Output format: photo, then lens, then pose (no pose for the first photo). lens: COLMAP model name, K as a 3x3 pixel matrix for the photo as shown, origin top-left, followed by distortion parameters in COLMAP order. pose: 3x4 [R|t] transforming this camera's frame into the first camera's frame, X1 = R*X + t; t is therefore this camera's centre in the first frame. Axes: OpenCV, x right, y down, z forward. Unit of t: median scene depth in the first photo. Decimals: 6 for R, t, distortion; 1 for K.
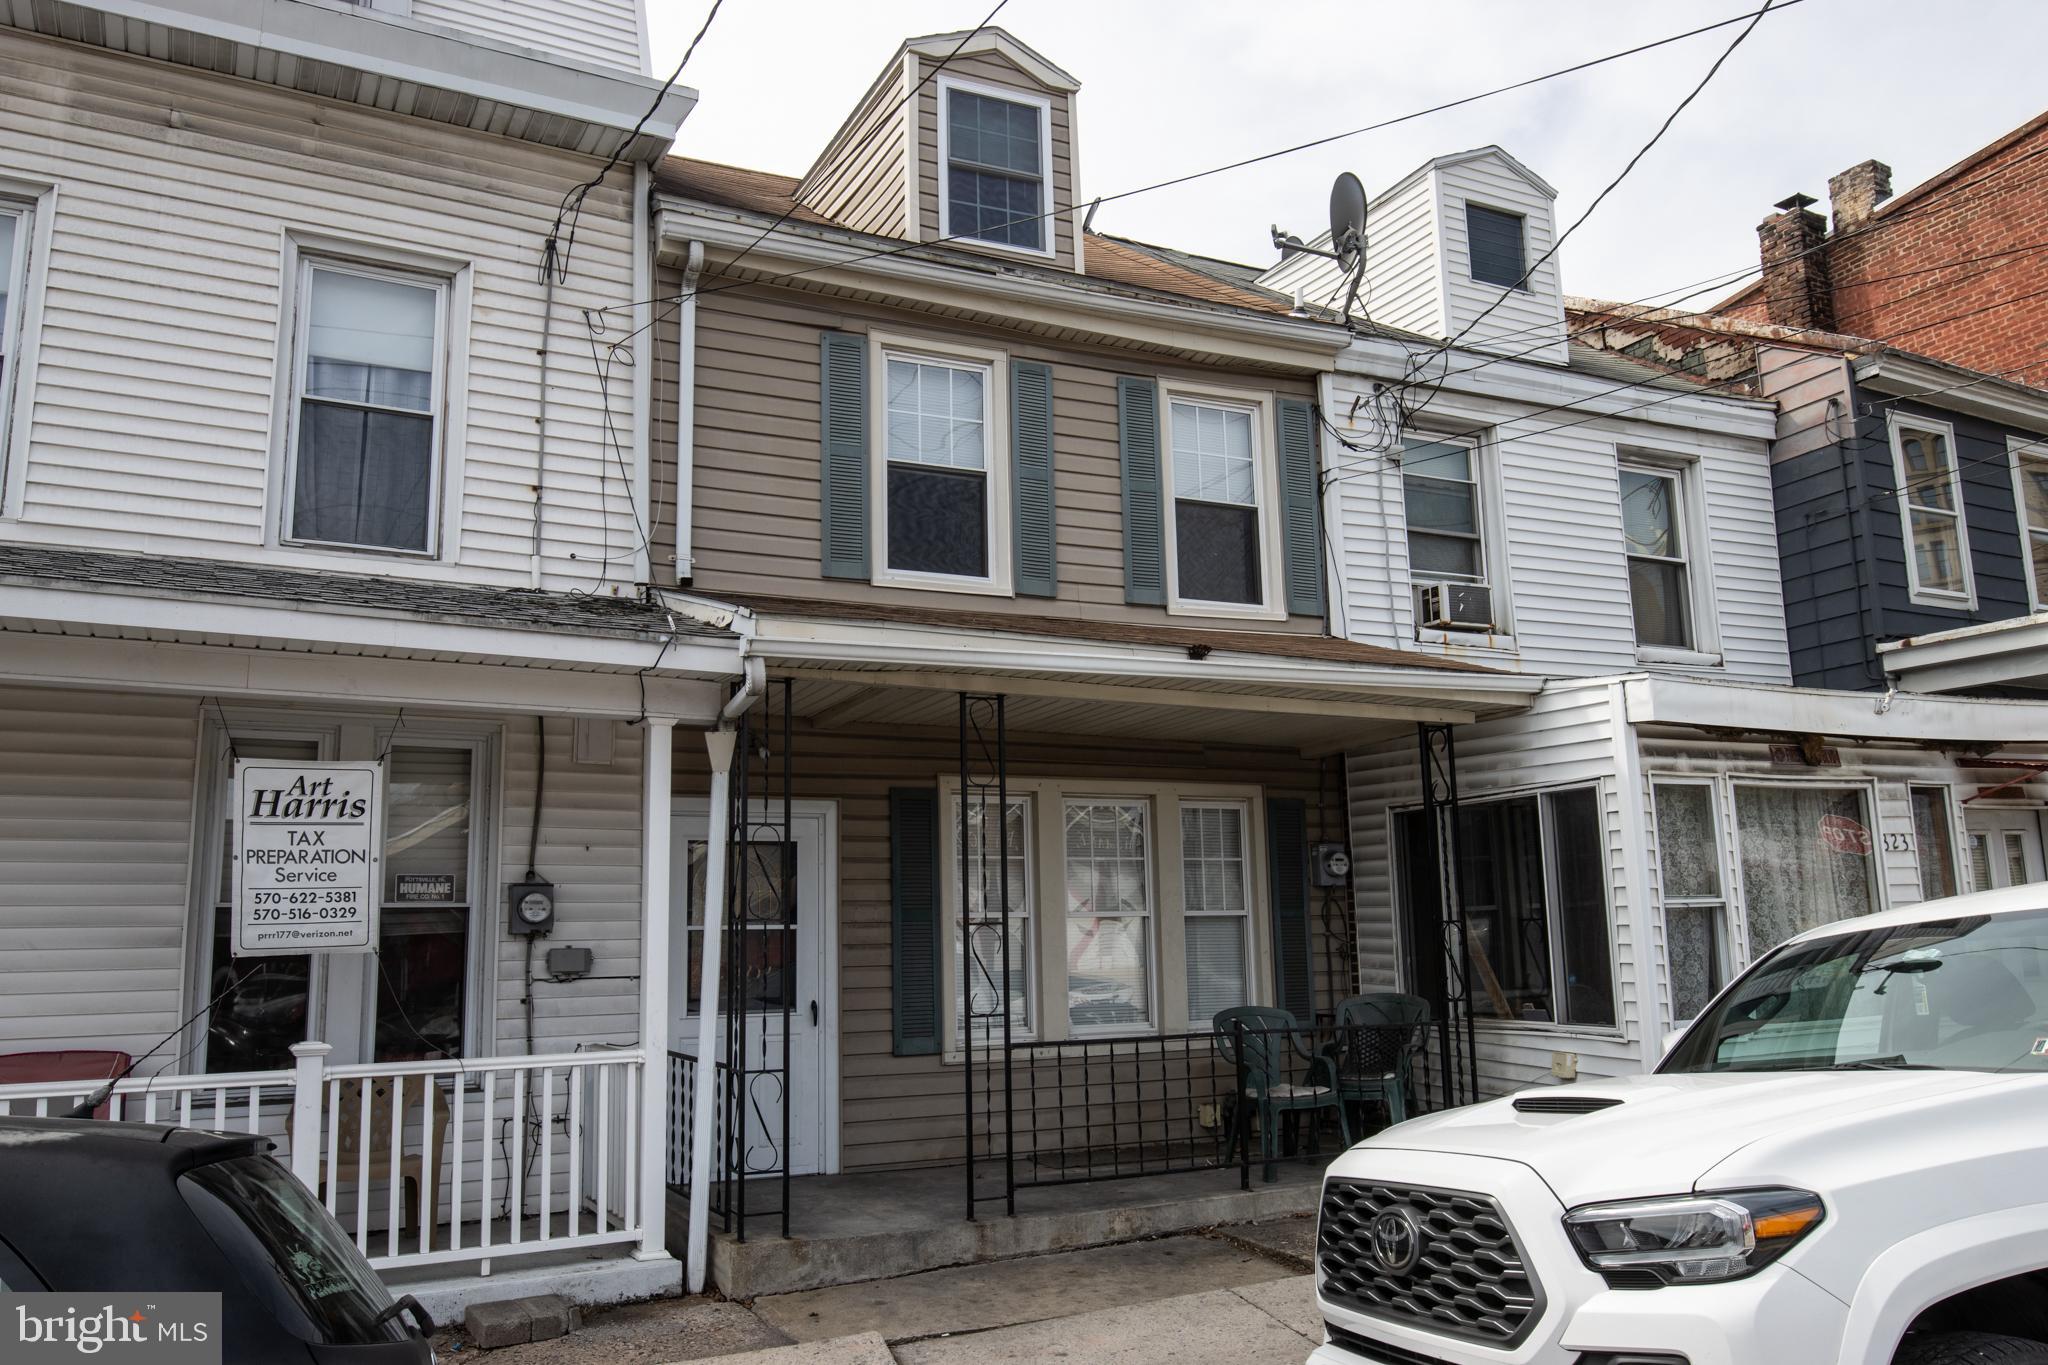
lens RADIAL K [[1510.9, 0, 1024.0], [0, 1510.9, 682.5], [0, 0, 1]] dist [-0.039679, 0.000956]
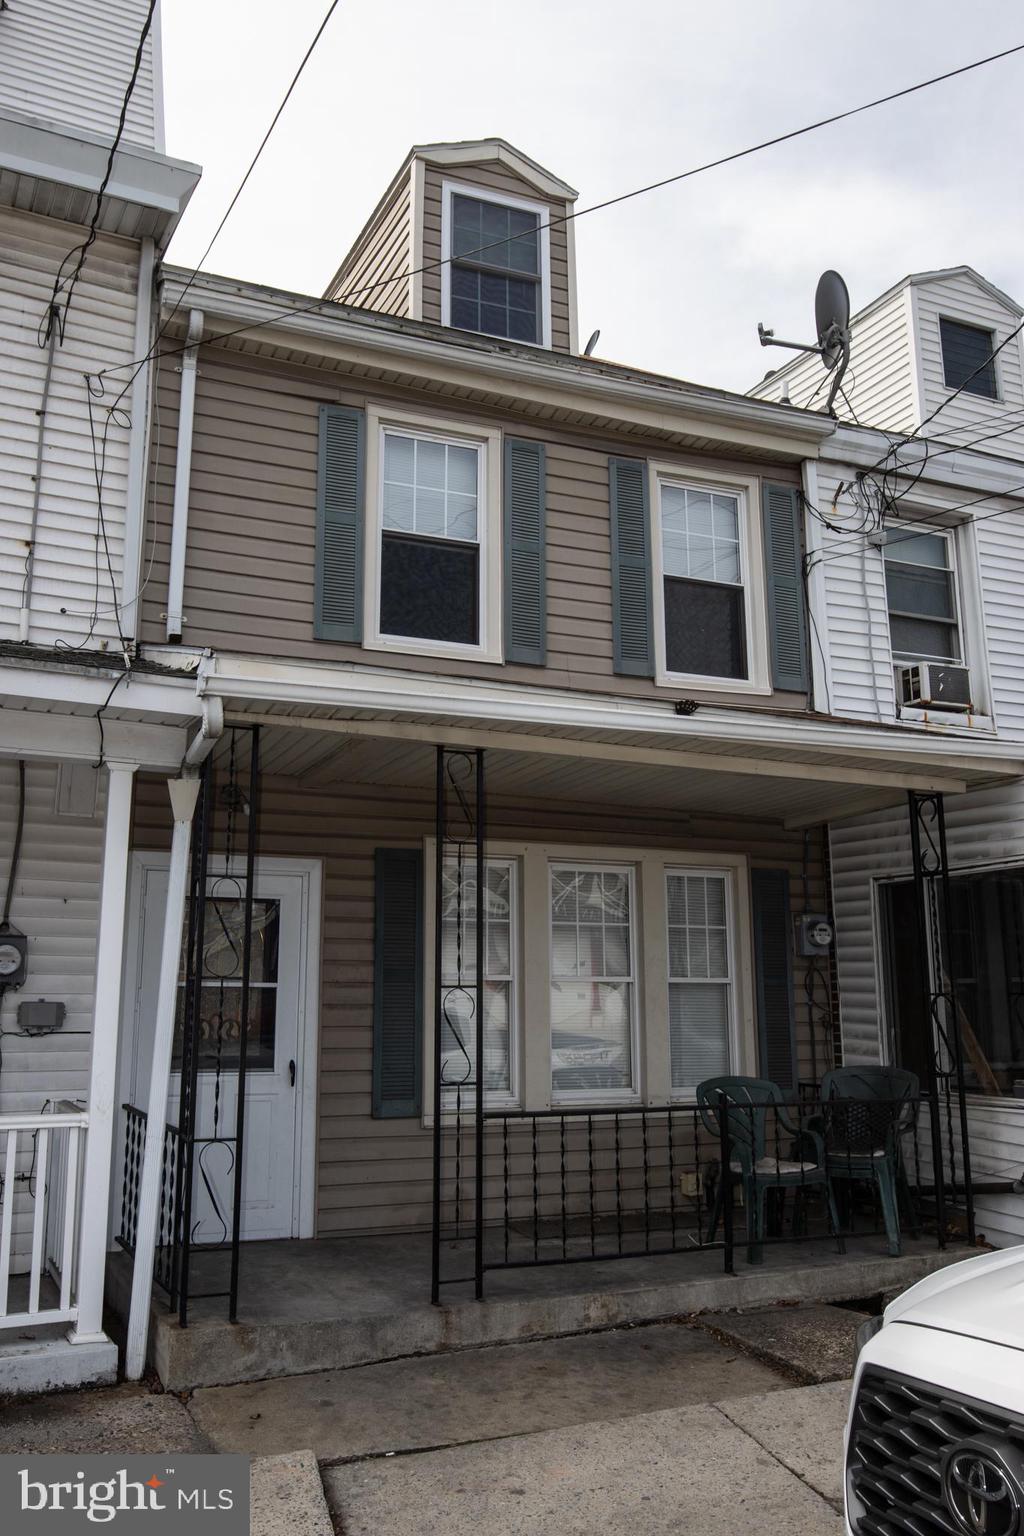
lens RADIAL K [[1229.5, 0, 487.0], [0, 1229.5, 738.9], [0, 0, 1]] dist [-0.035805, 0.005199]
pose [[0.998932, 0.013580, -0.044166, 0.021689], [-0.015279, 0.999146, -0.038380, 0.028714], [0.043607, 0.039014, 0.998287, 0.192389]]
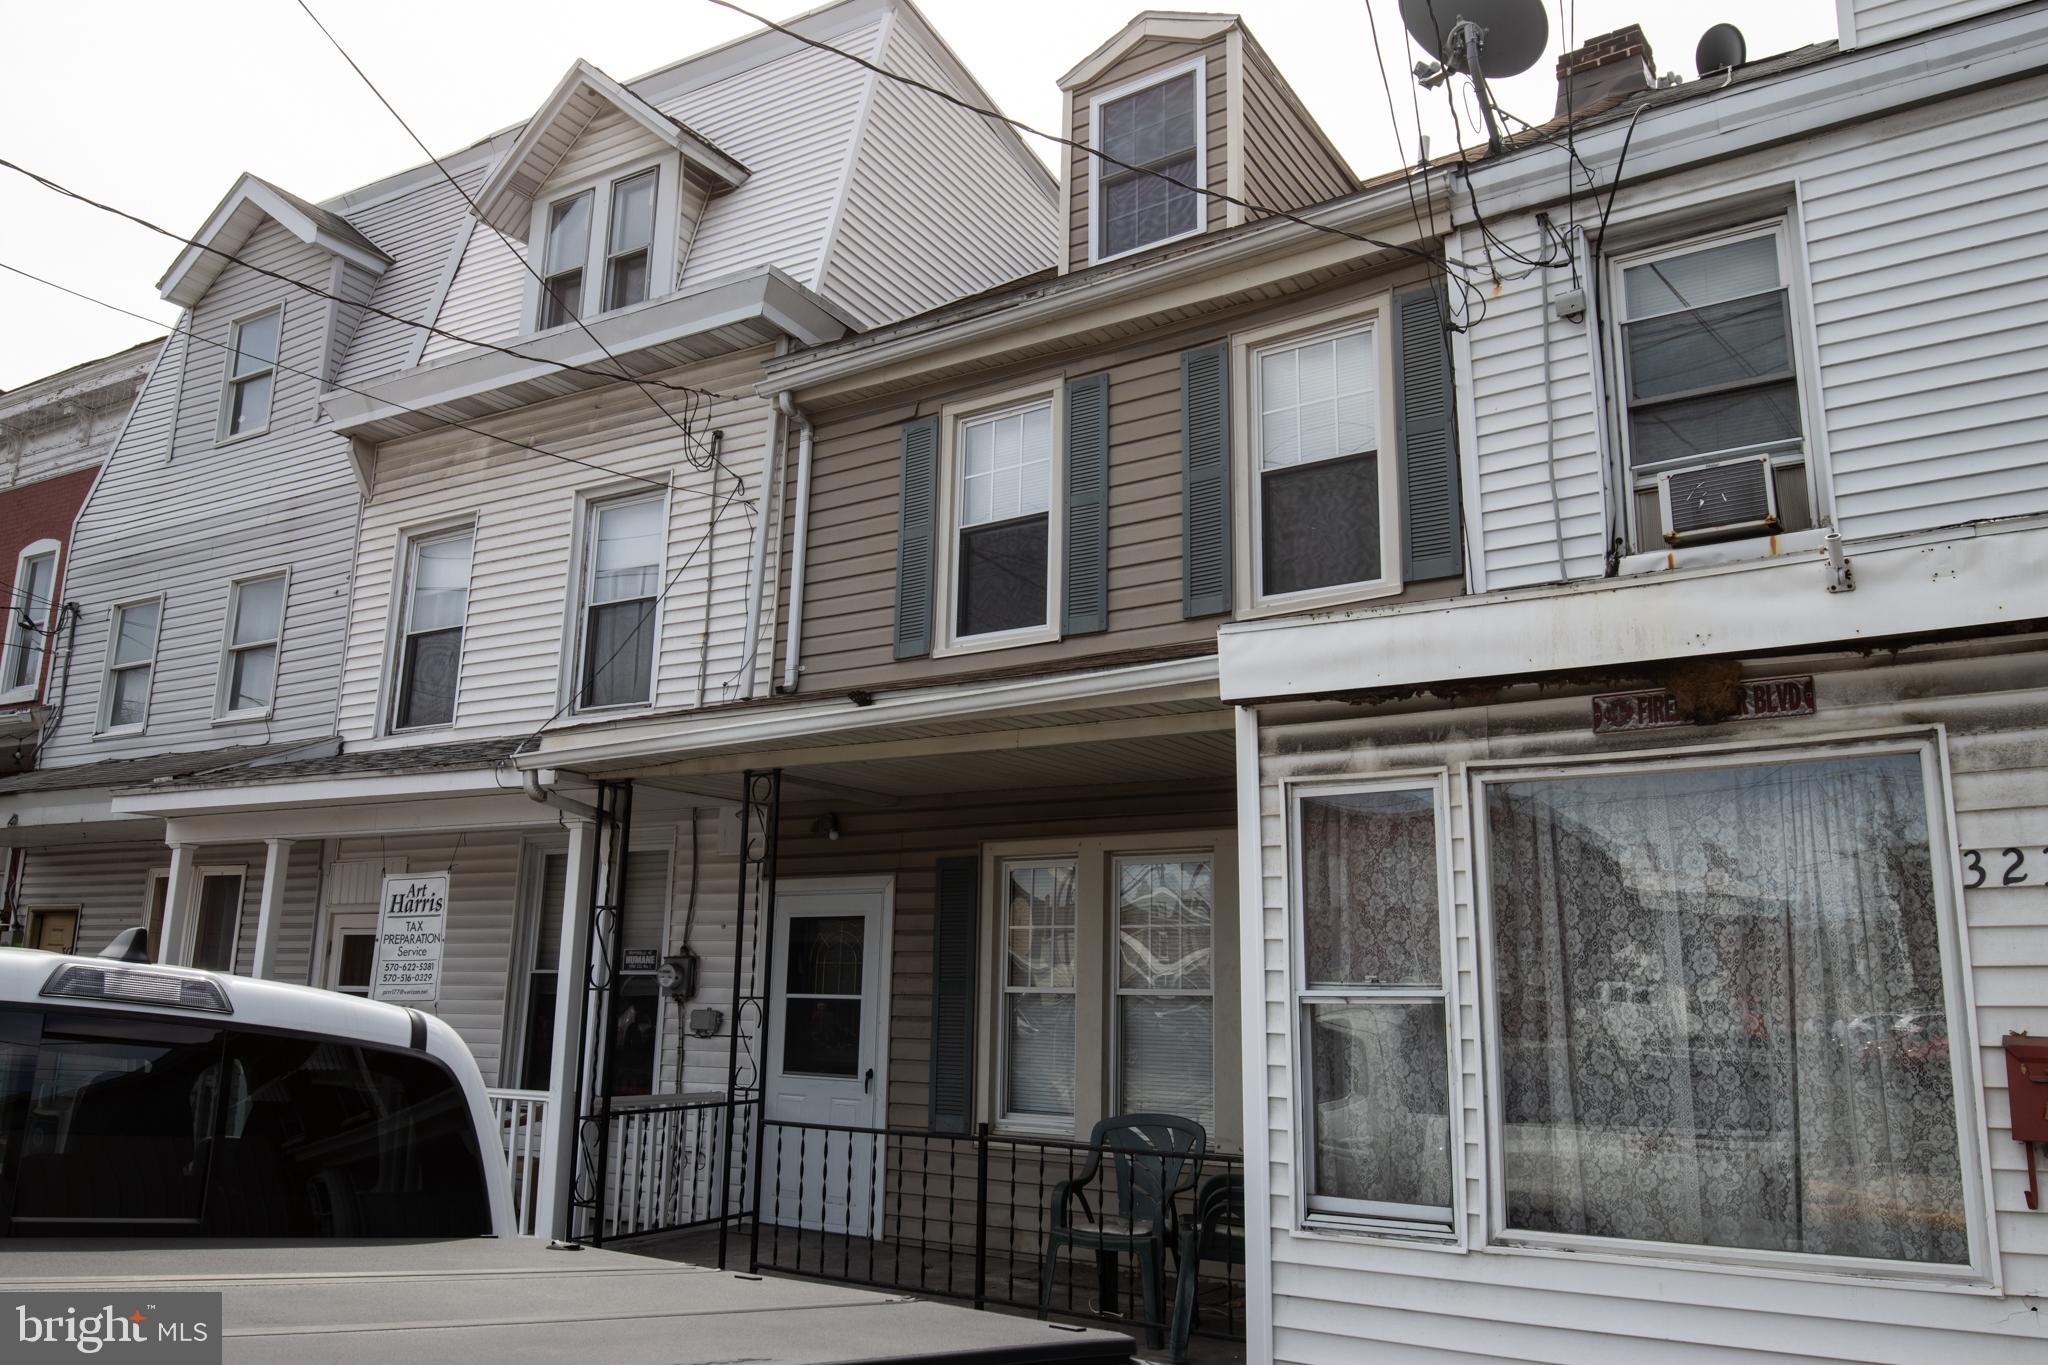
lens RADIAL K [[1510.9, 0, 1024.0], [0, 1510.9, 682.5], [0, 0, 1]] dist [-0.039679, 0.000956]
pose [[0.513437, -0.149378, -0.845026, 0.837447], [0.118038, 0.987666, -0.102873, 0.067058], [0.849970, -0.046926, 0.524736, 0.557812]]
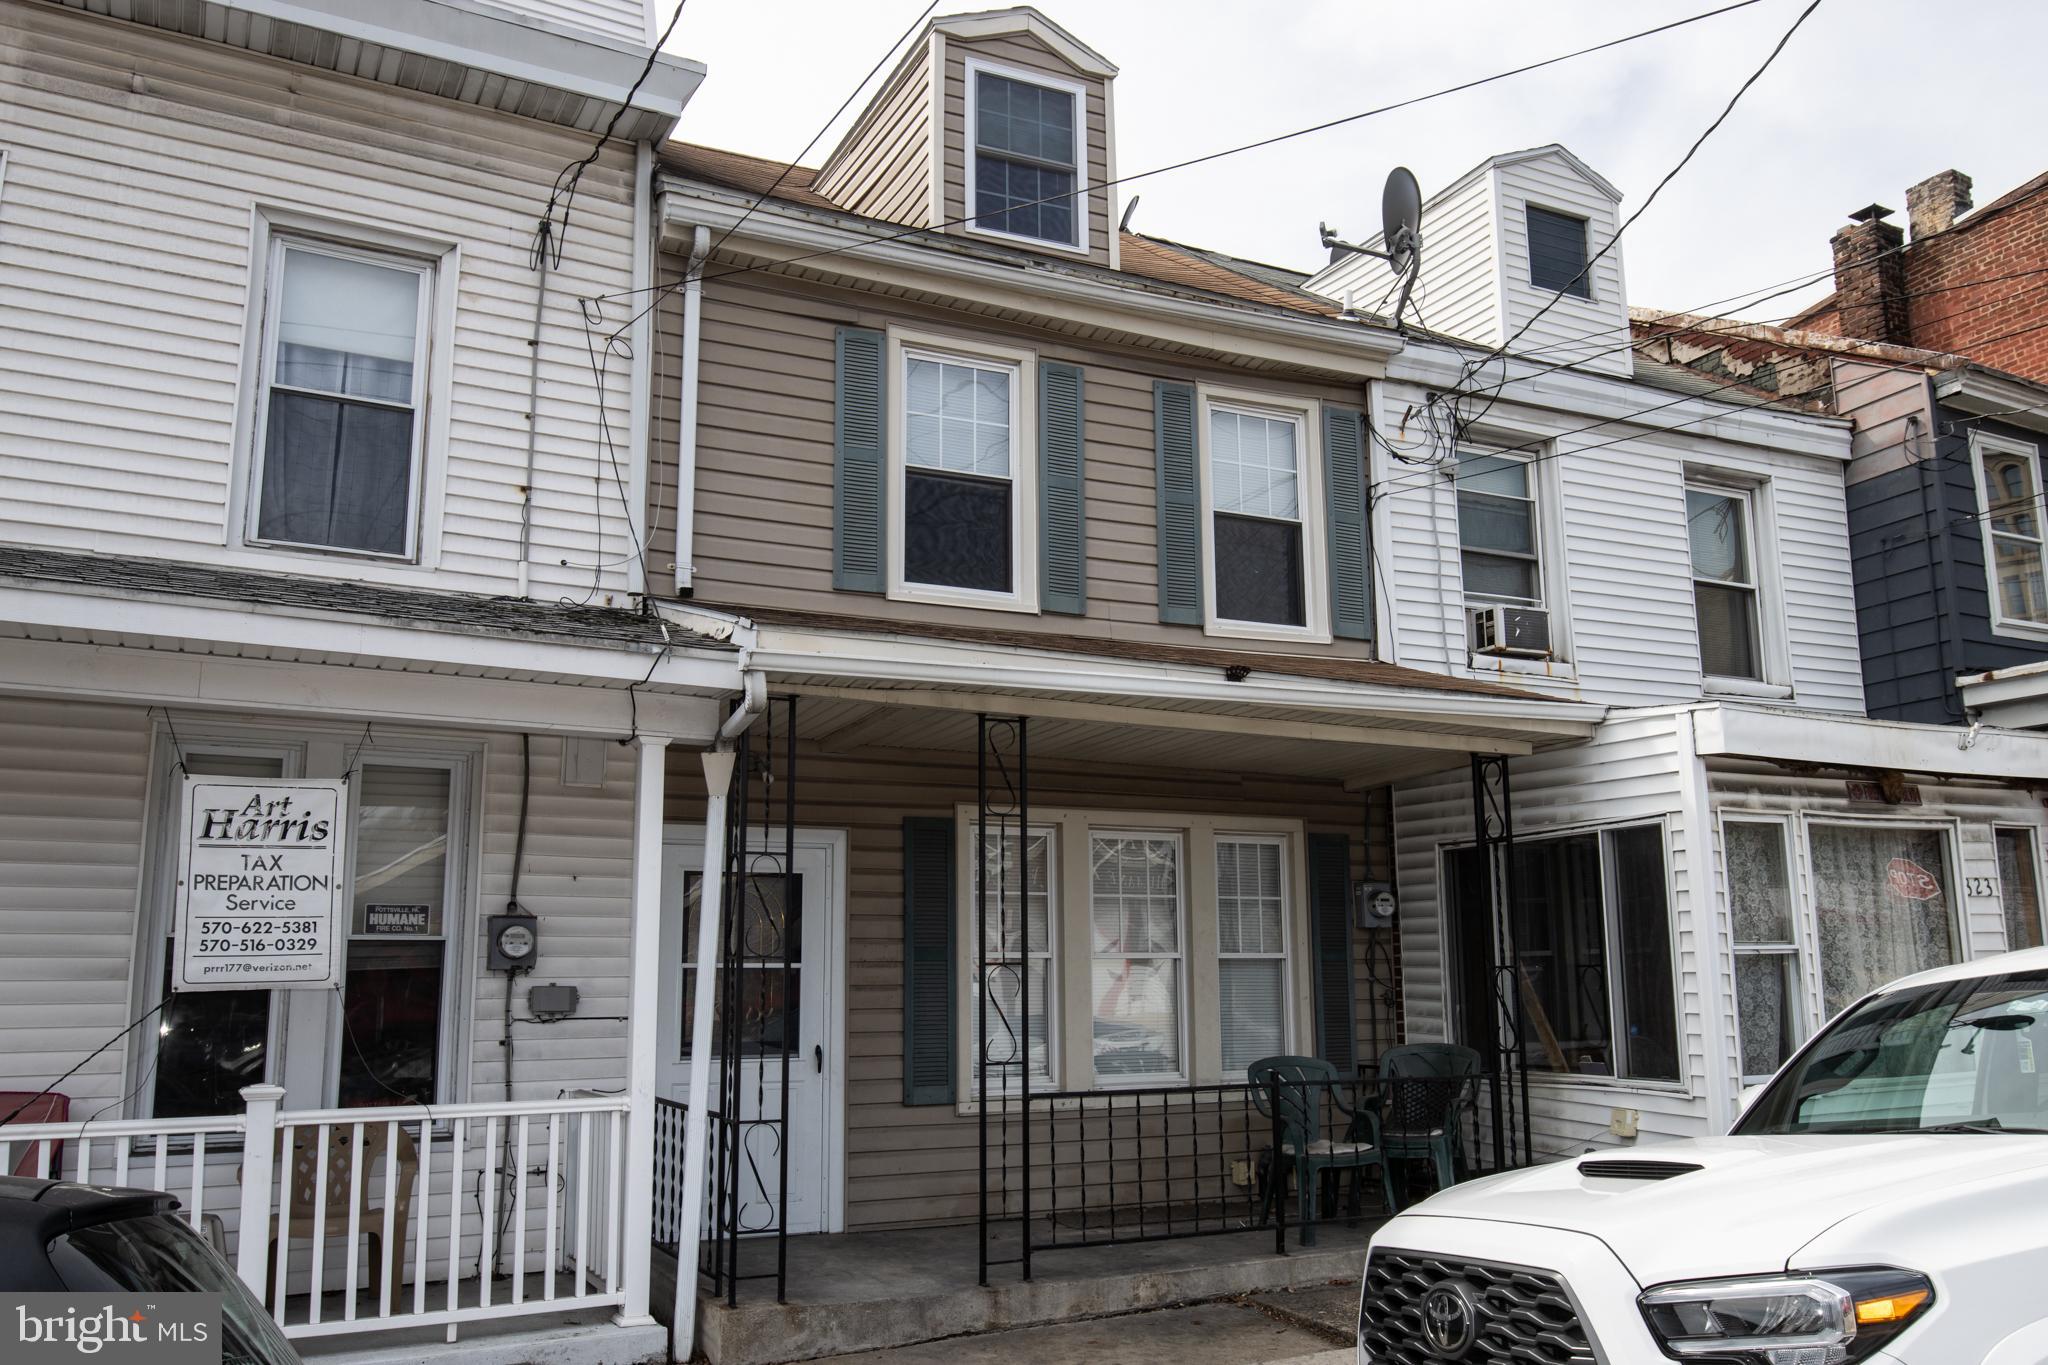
lens RADIAL K [[1581.5, 0, 1071.6], [0, 1581.5, 706.7], [0, 0, 1]] dist [-0.038896, -0.000210]
pose [[0.999876, 0.011758, 0.010482, 0.003829], [-0.011708, 0.999920, -0.004810, 0.005638], [-0.010537, 0.004687, 0.999933, 0.027198]]
